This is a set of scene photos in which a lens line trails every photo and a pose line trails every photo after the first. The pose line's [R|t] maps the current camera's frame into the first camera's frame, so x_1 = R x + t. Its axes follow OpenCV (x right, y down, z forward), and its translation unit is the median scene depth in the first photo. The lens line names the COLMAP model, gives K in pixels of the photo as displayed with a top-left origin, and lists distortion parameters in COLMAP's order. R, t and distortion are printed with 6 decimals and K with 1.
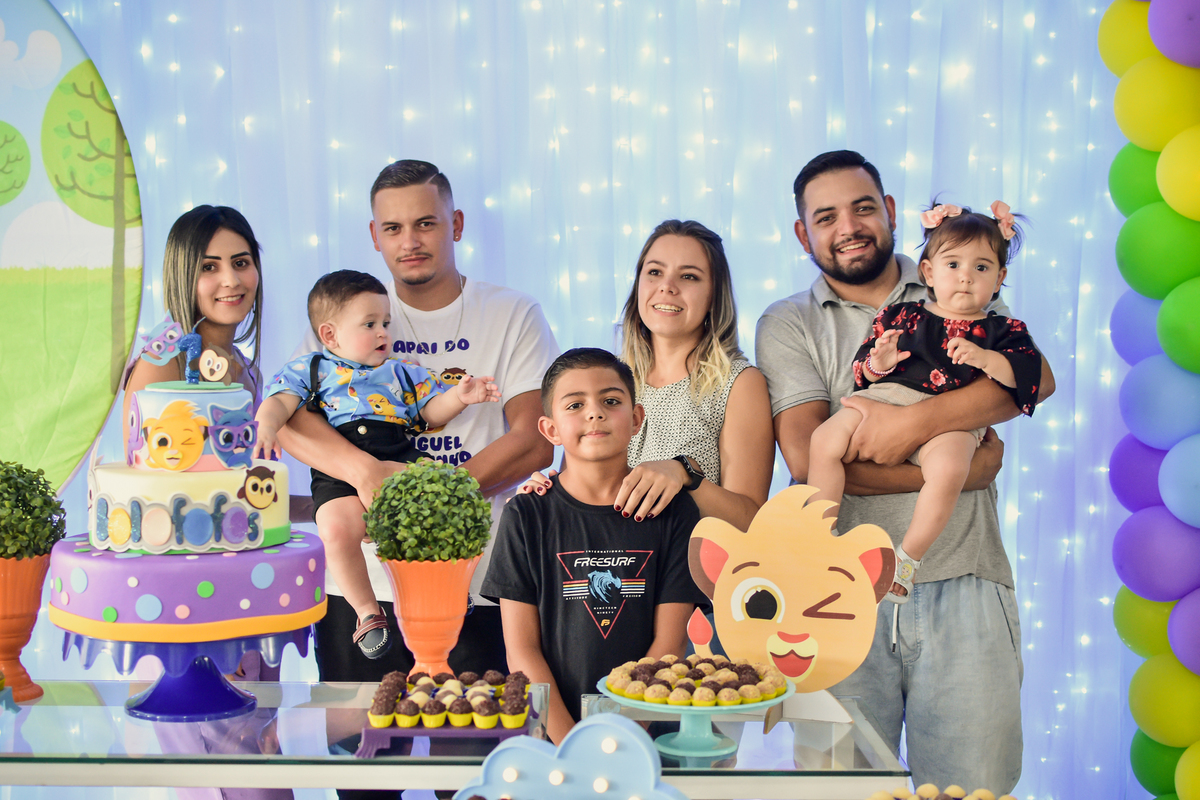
lens RADIAL K [[1816.9, 0, 600.0], [0, 1816.9, 400.0], [0, 0, 1]] dist [-0.004598, 0.028017]
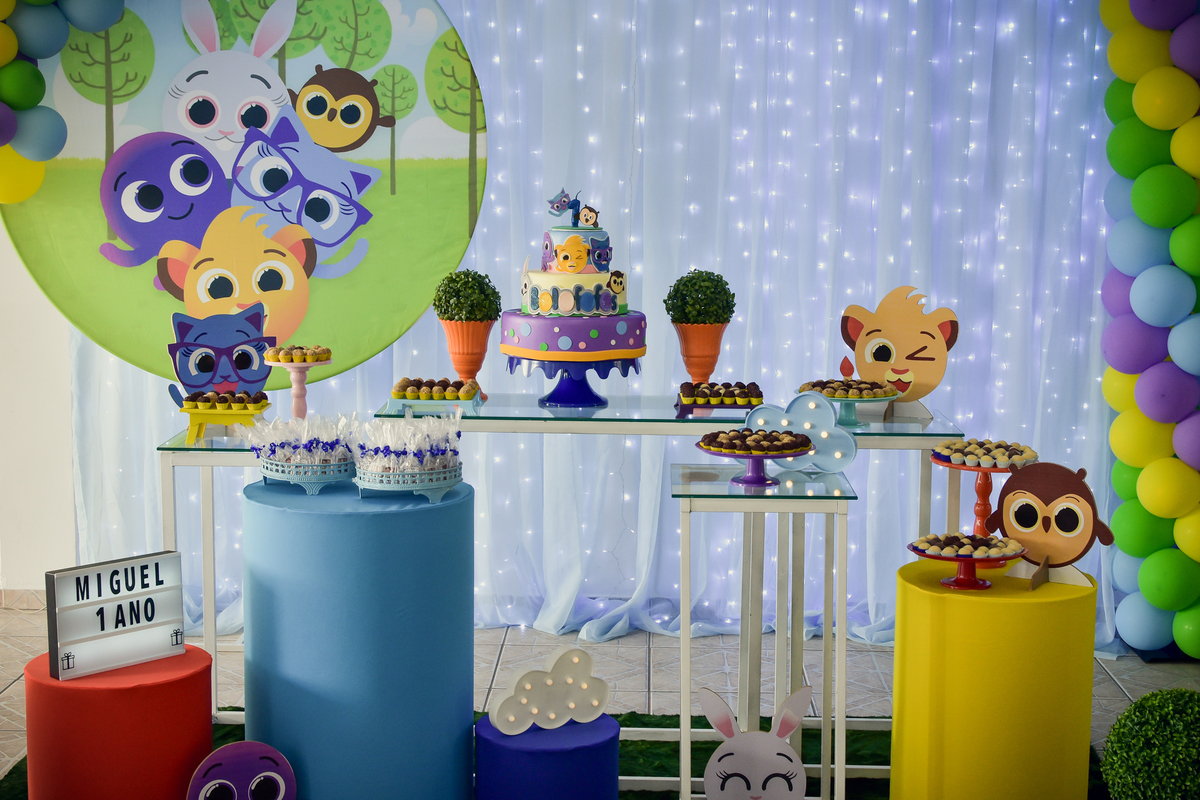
lens RADIAL K [[1817.6, 0, 604.3], [0, 1817.6, 397.8], [0, 0, 1]] dist [0.001311, -0.004397]
pose [[0.999312, 0.005633, -0.036662, -0.126590], [-0.003116, 0.997655, 0.068367, 0.037757], [0.036961, -0.068205, 0.996986, -0.849148]]
